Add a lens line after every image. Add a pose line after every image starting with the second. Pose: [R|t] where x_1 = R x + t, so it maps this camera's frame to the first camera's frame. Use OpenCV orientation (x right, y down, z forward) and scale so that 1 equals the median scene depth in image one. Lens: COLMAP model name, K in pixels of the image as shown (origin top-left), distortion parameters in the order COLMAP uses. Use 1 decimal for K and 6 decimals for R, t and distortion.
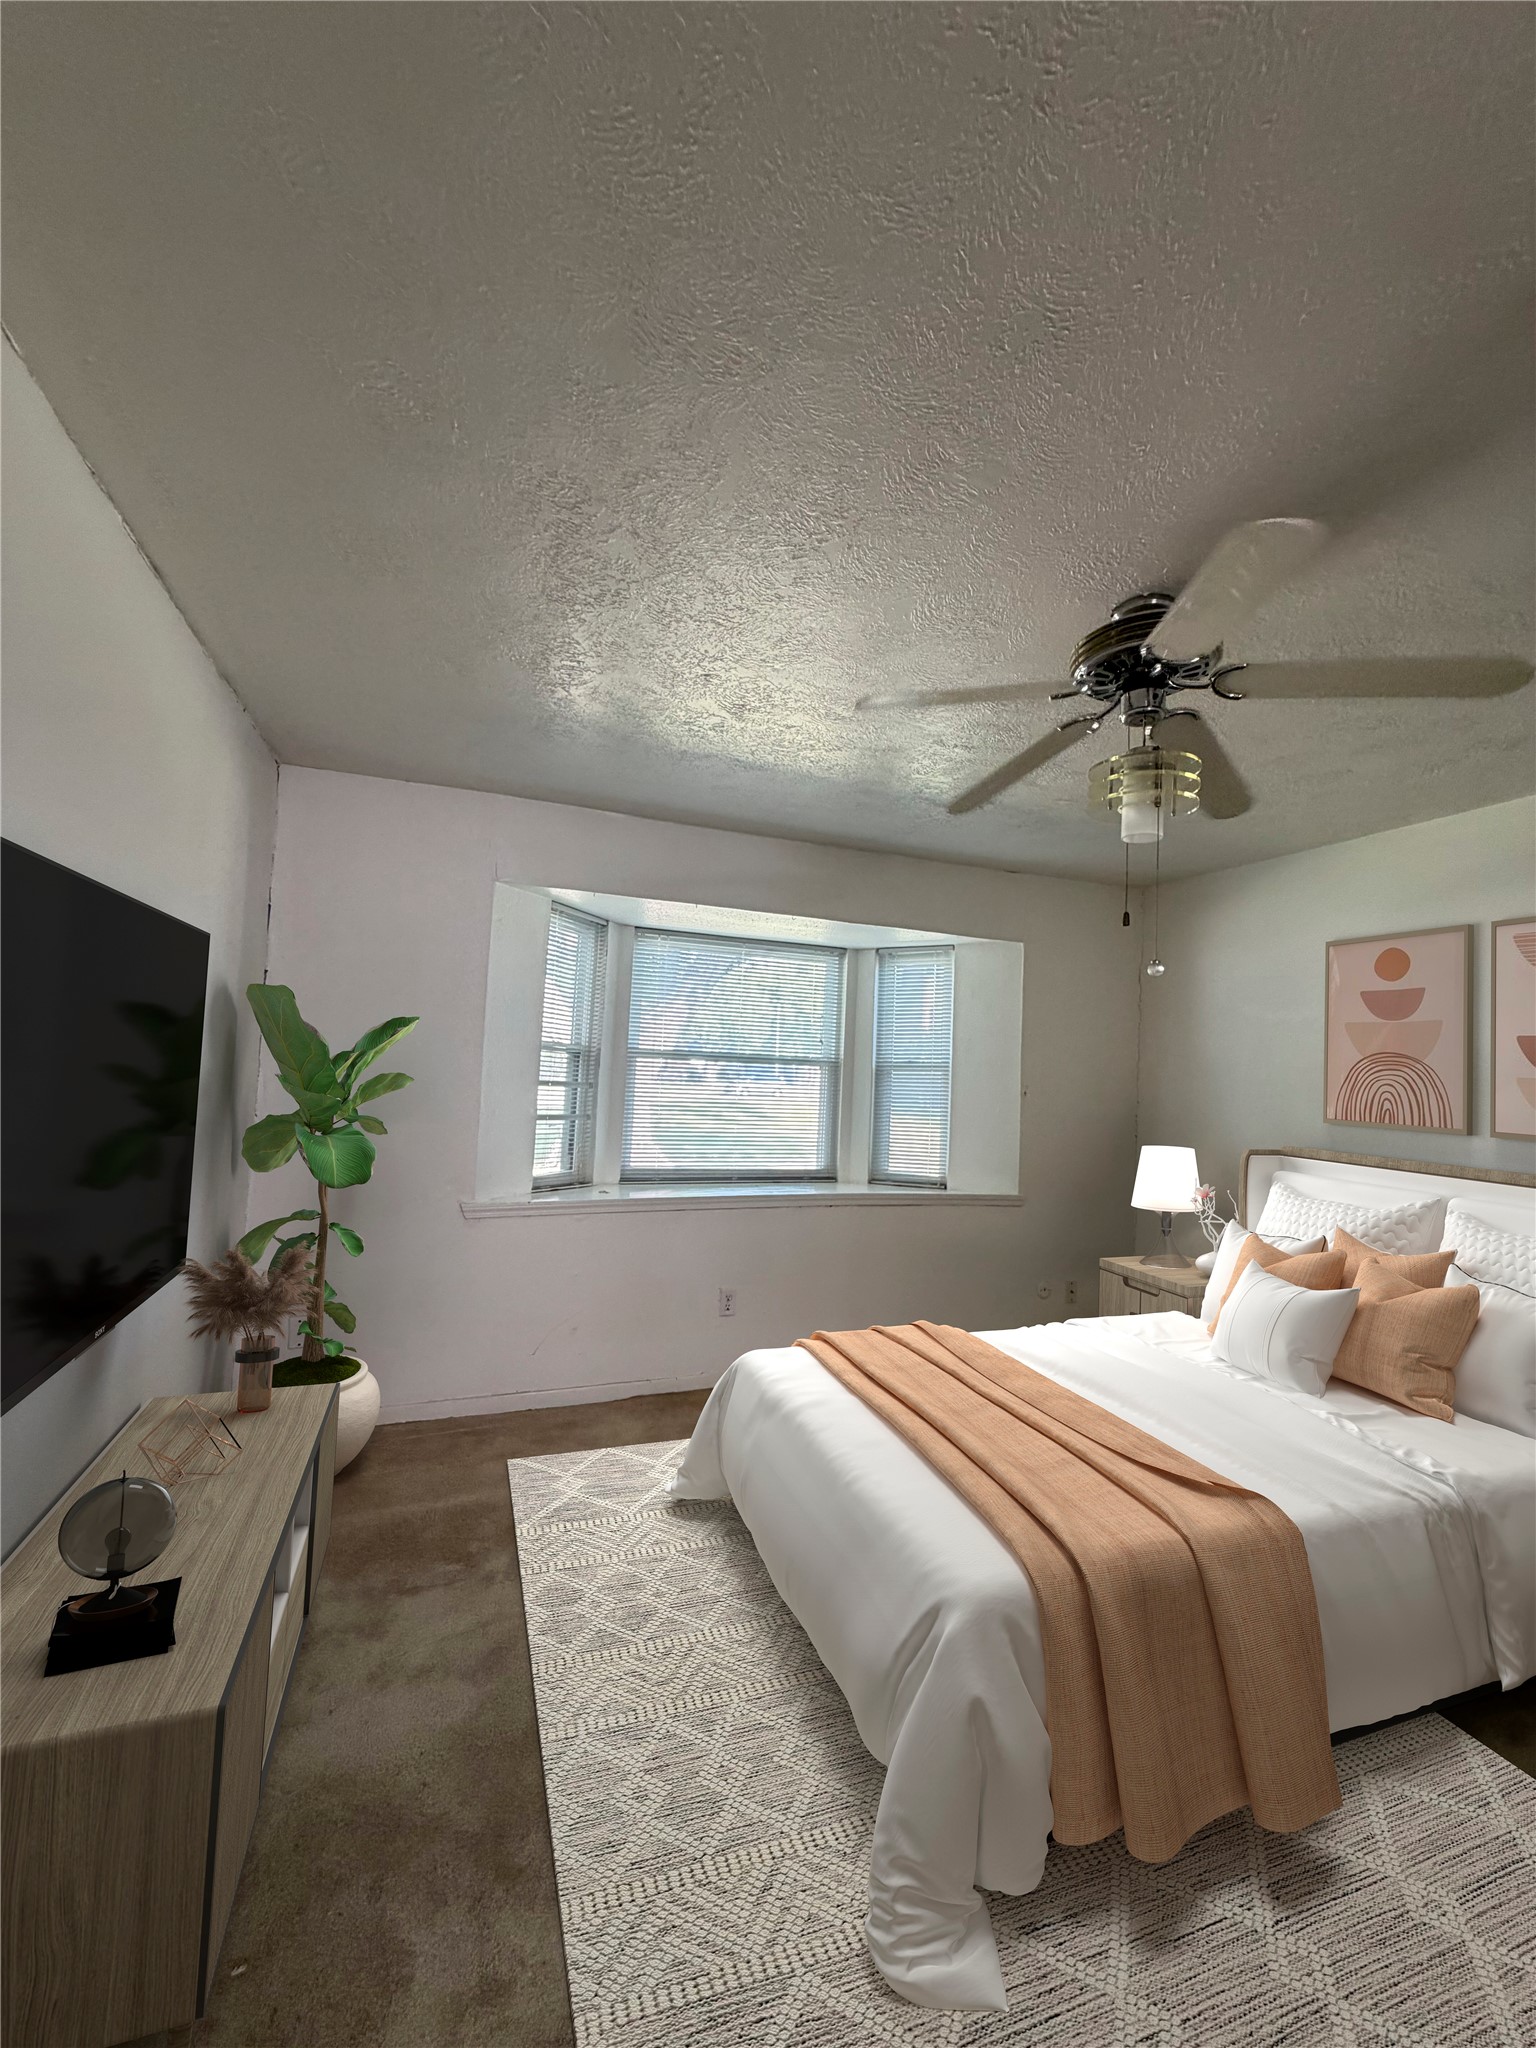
lens RADIAL K [[820.6, 0, 761.6], [0, 820.6, 1021.8], [0, 0, 1]] dist [-0.000067, 0.000026]
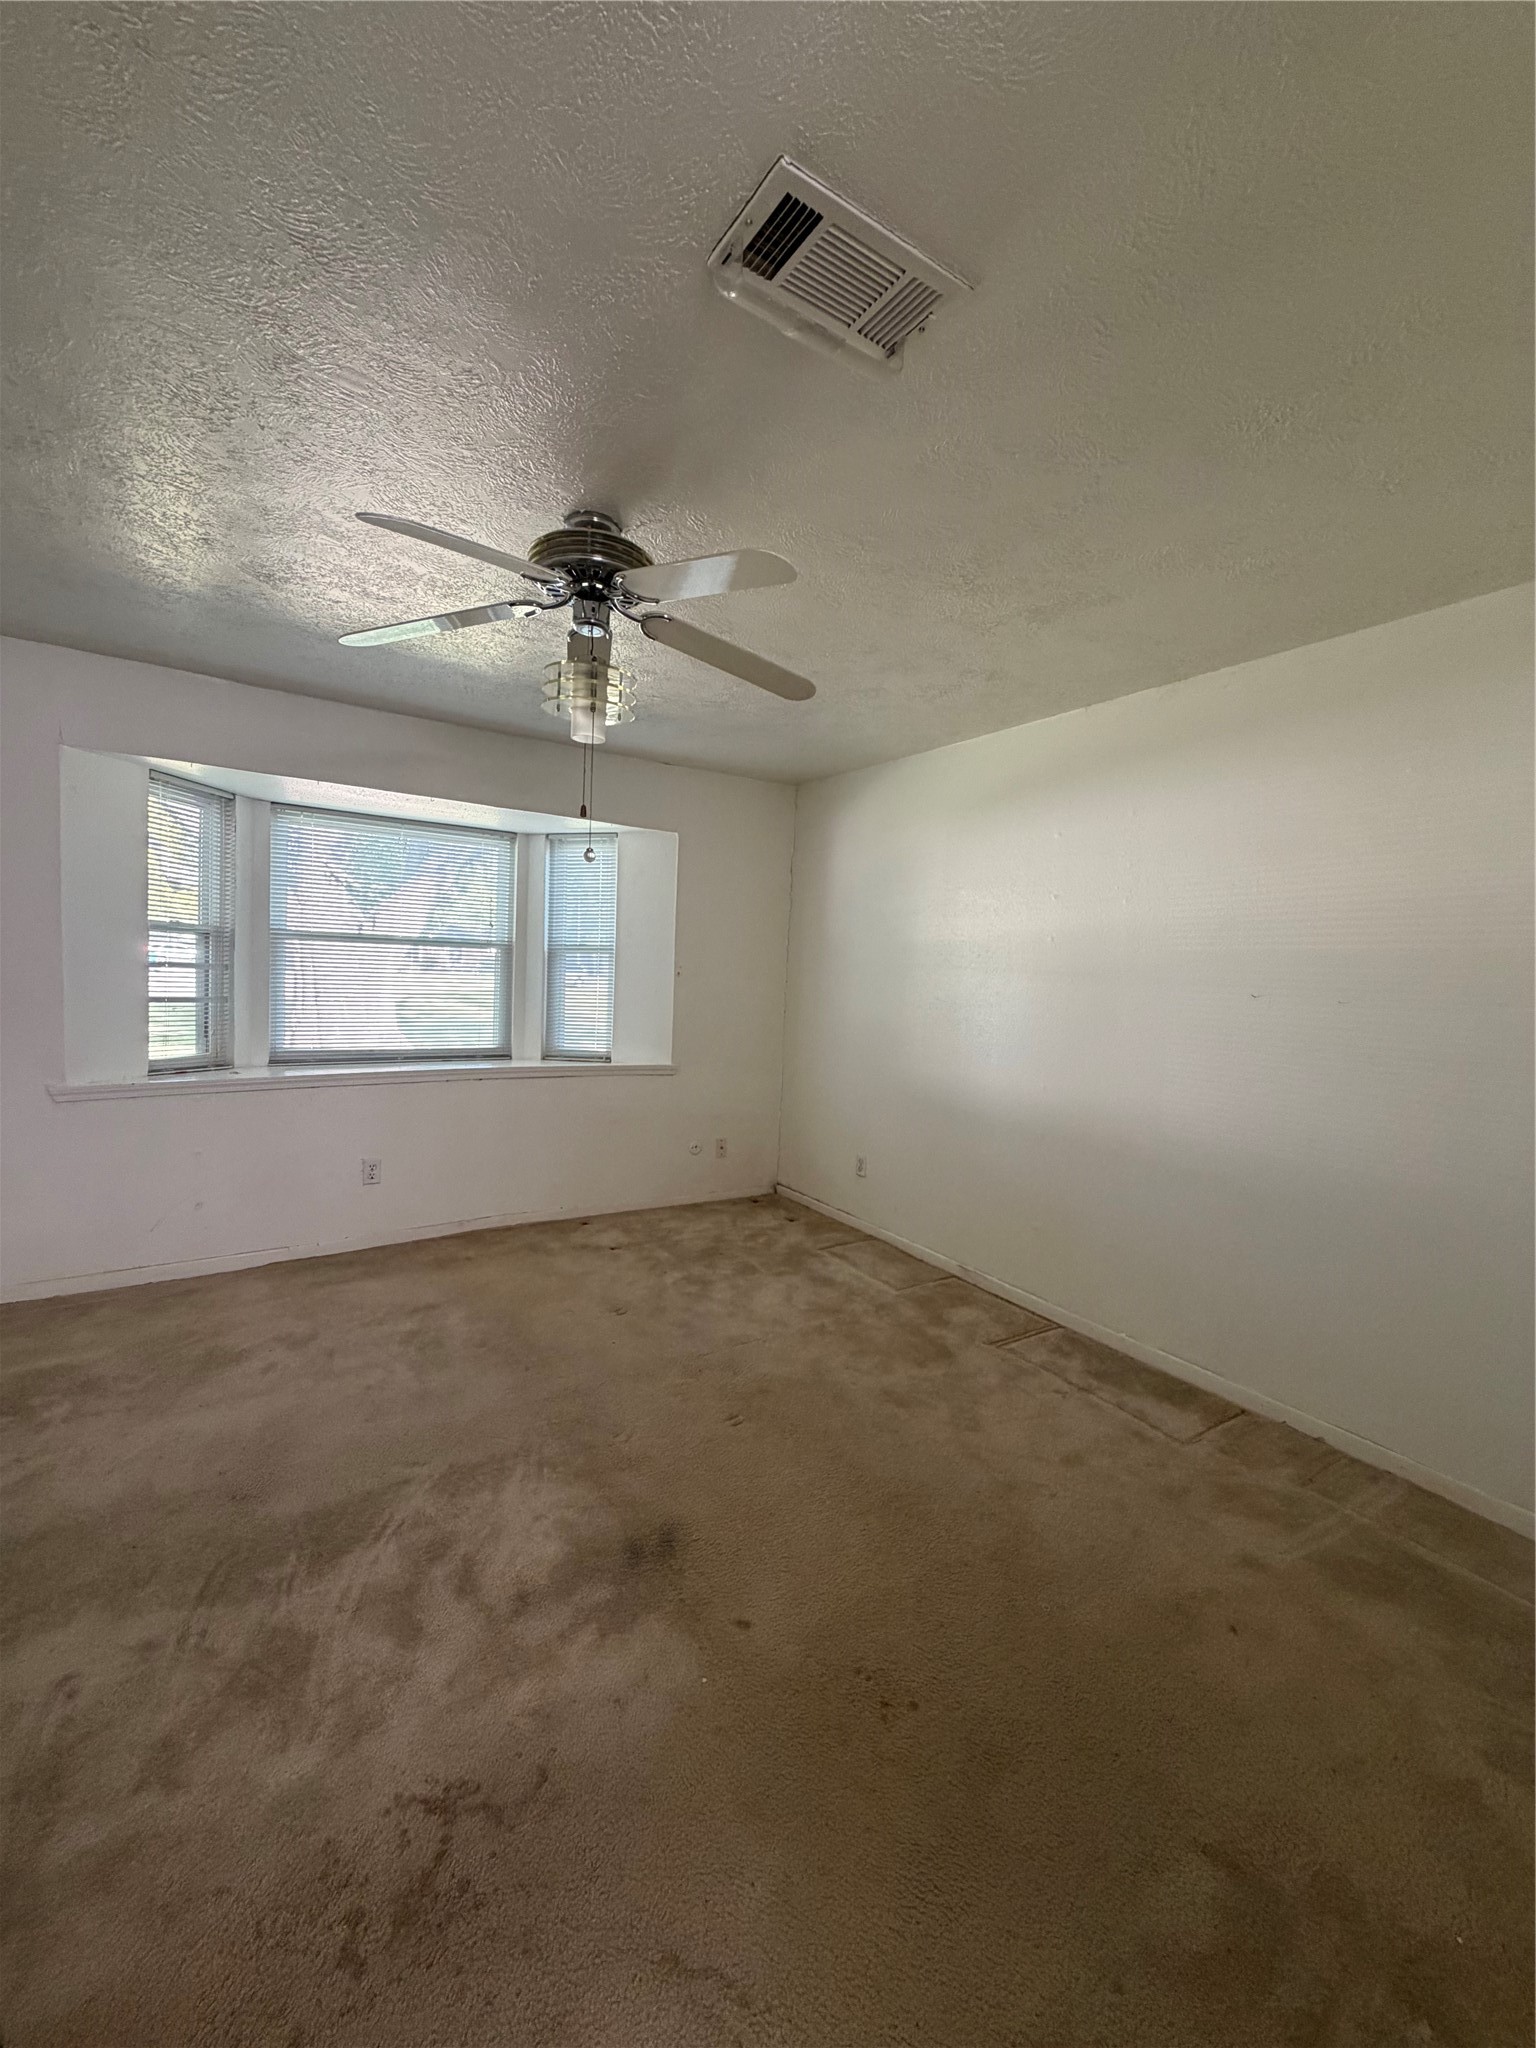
lens RADIAL K [[820.6, 0, 769.8], [0, 820.6, 1021.3], [0, 0, 1]] dist [-0.000067, 0.000026]
pose [[0.974855, -0.017822, 0.222125, 0.199619], [-0.011990, 0.991158, 0.132145, 0.004420], [-0.222516, -0.131485, 0.966022, -0.093891]]
